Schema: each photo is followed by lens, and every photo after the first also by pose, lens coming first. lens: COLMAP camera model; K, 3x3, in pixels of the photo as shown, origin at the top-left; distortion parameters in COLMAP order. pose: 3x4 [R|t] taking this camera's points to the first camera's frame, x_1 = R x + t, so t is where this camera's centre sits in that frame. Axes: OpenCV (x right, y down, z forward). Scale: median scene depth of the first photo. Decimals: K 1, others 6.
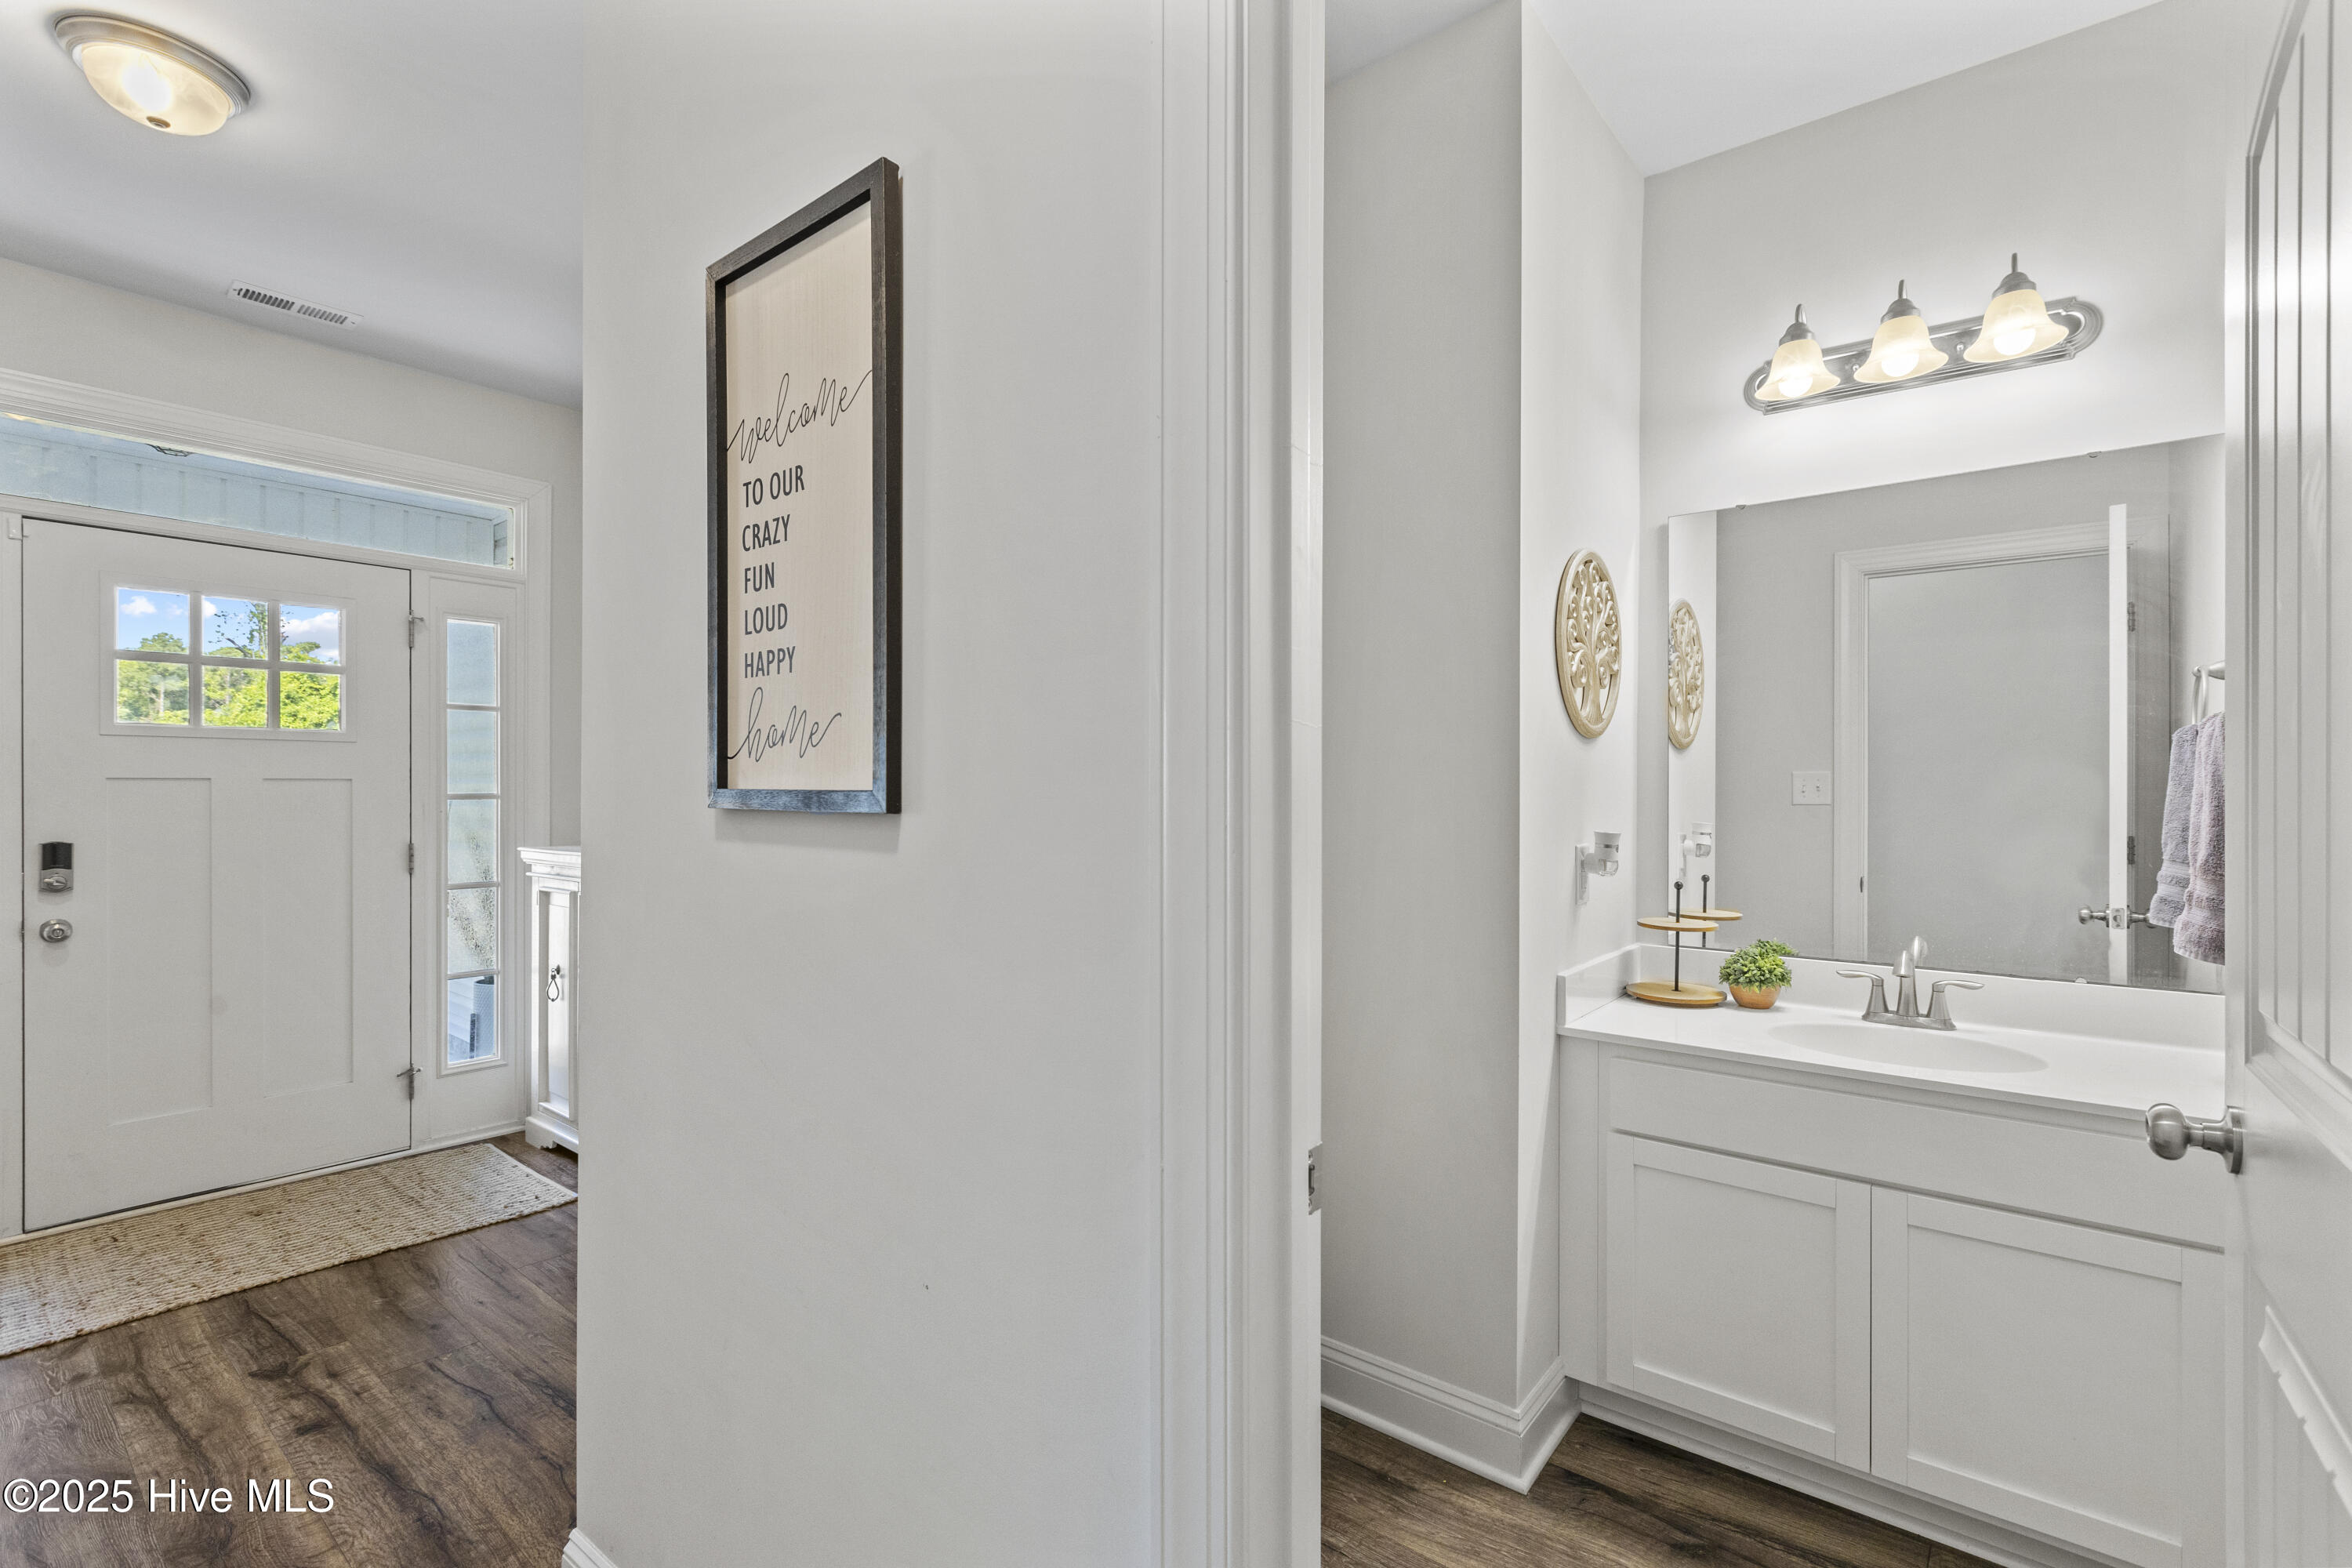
lens RADIAL K [[1054.5, 0, 1168.9], [0, 1054.5, 789.4], [0, 0, 1]] dist [-0.000326, 0.000015]
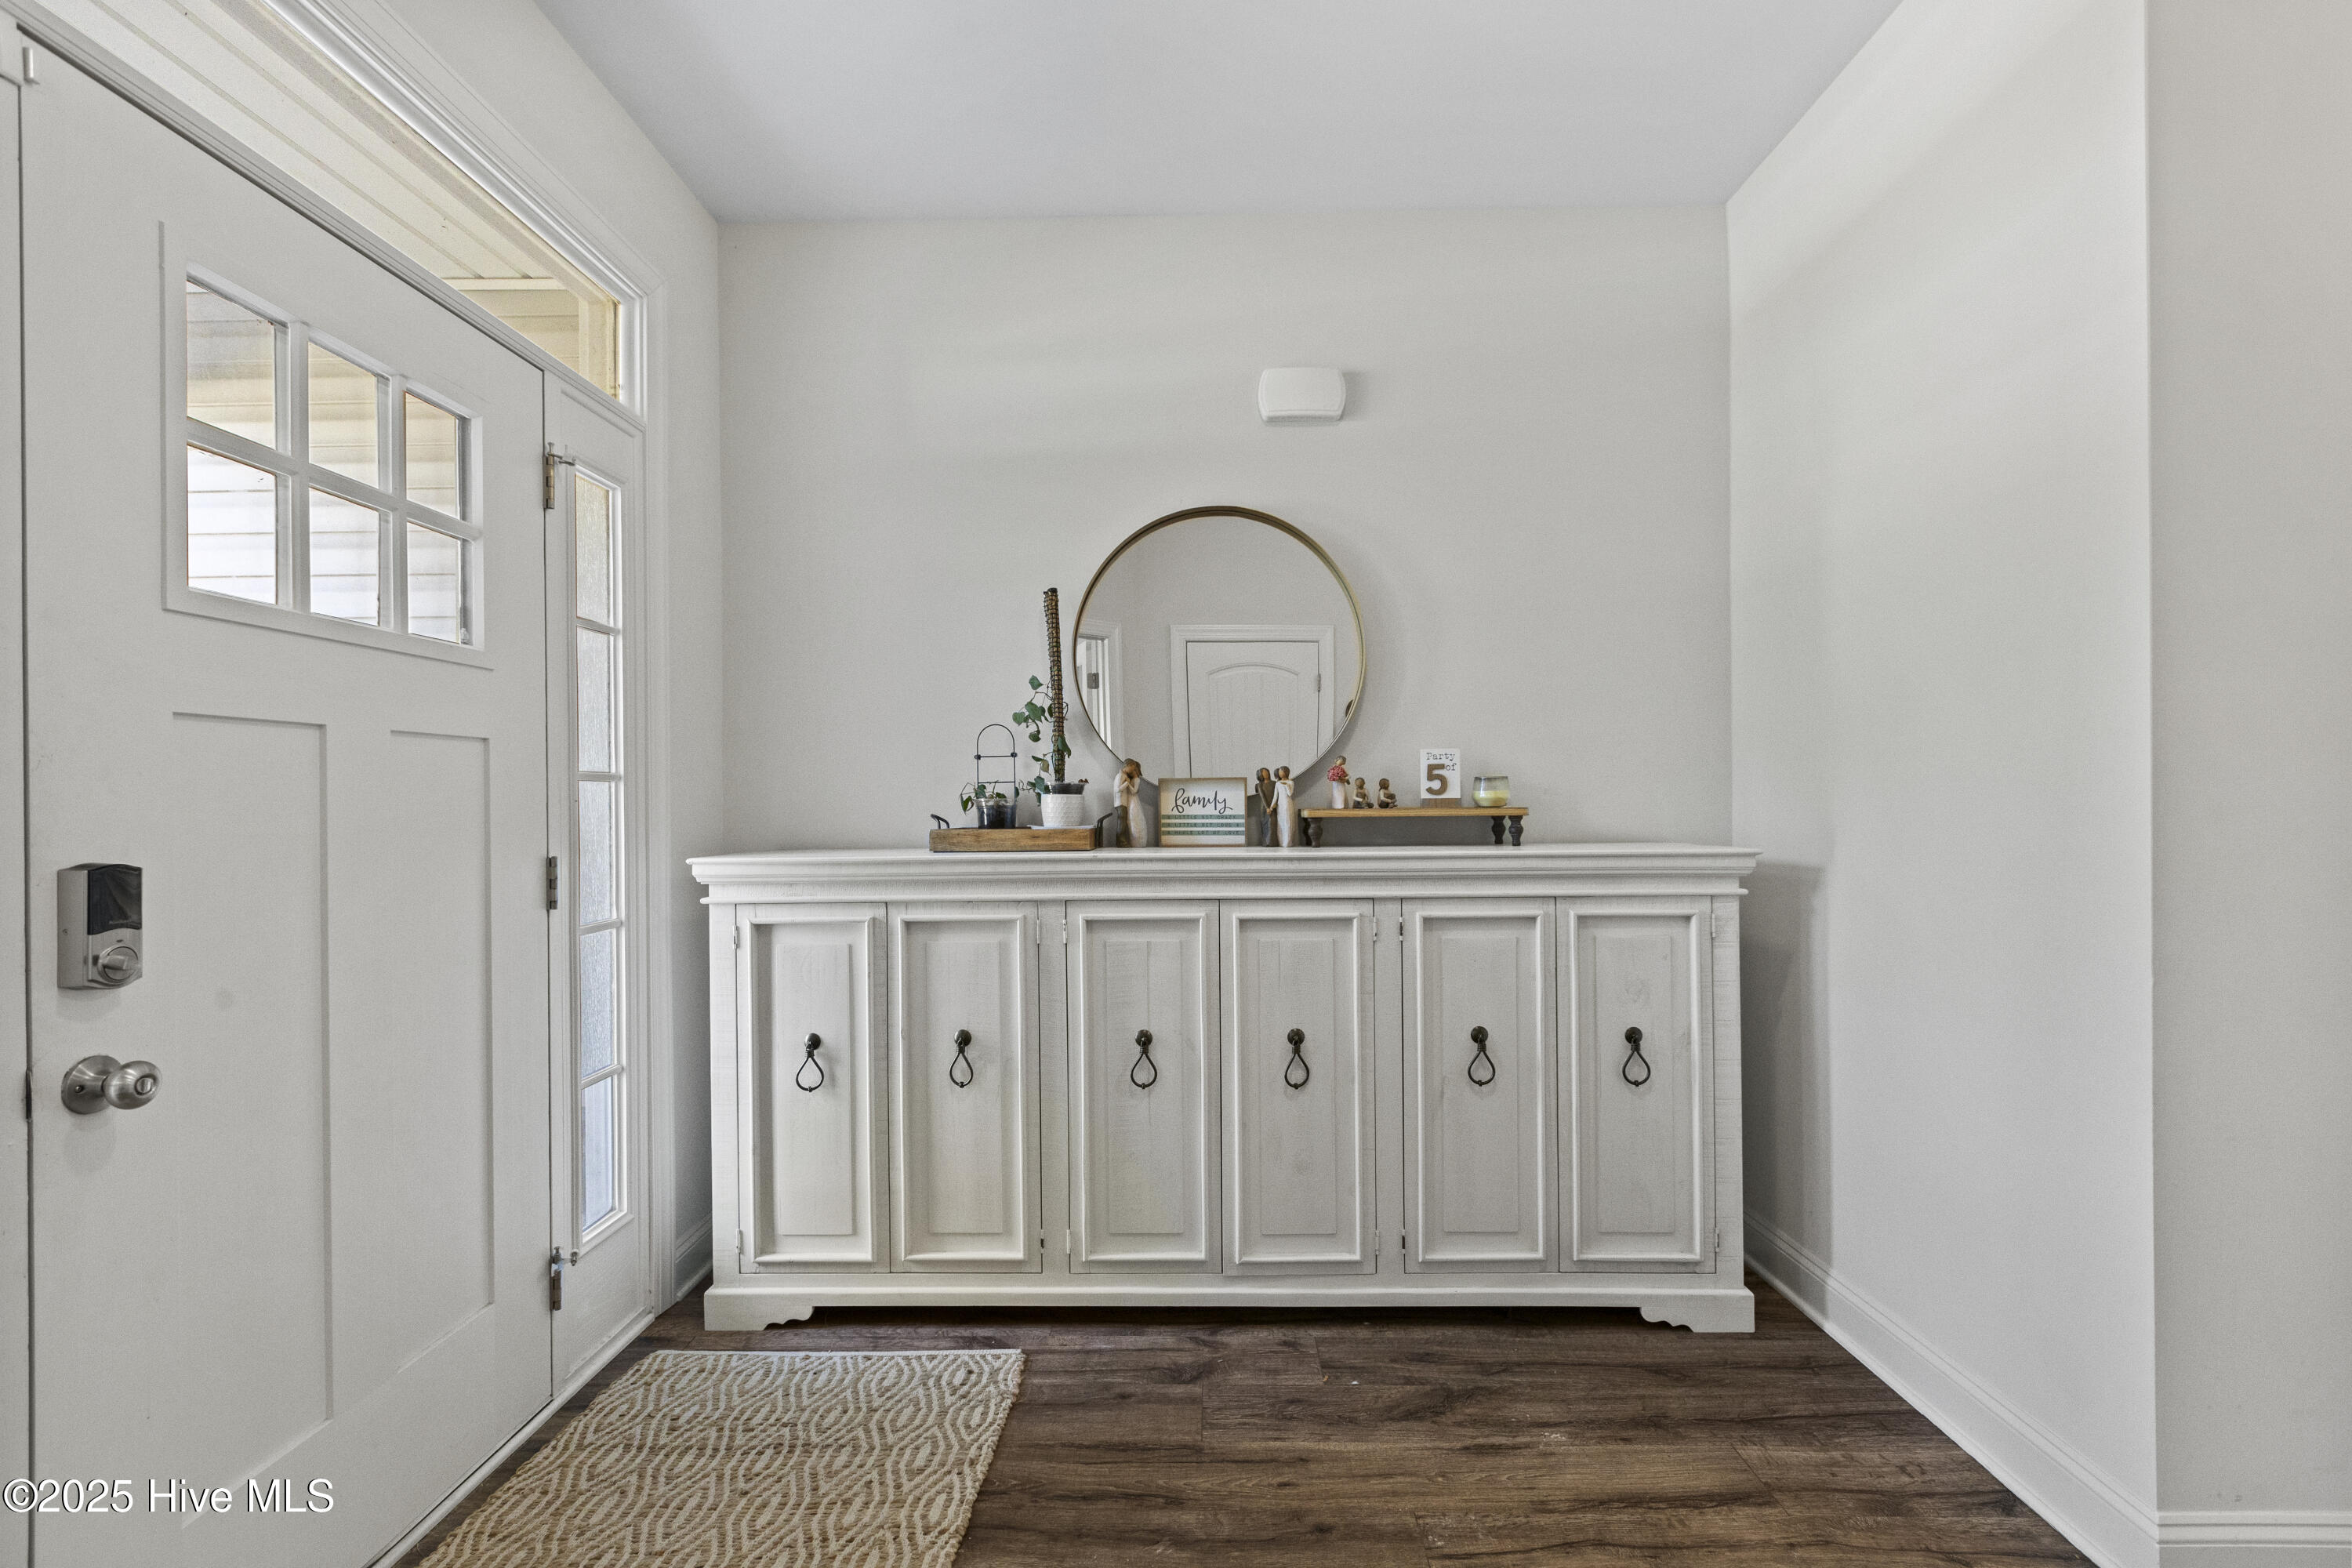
lens RADIAL K [[1052.7, 0, 1184.5], [0, 1052.7, 808.4], [0, 0, 1]] dist [-0.000321, 0.000006]
pose [[0.783942, -0.008042, 0.620783, -0.980659], [0.005472, 0.999967, 0.006043, 0.030040], [-0.620811, -0.001341, 0.783959, 0.429276]]
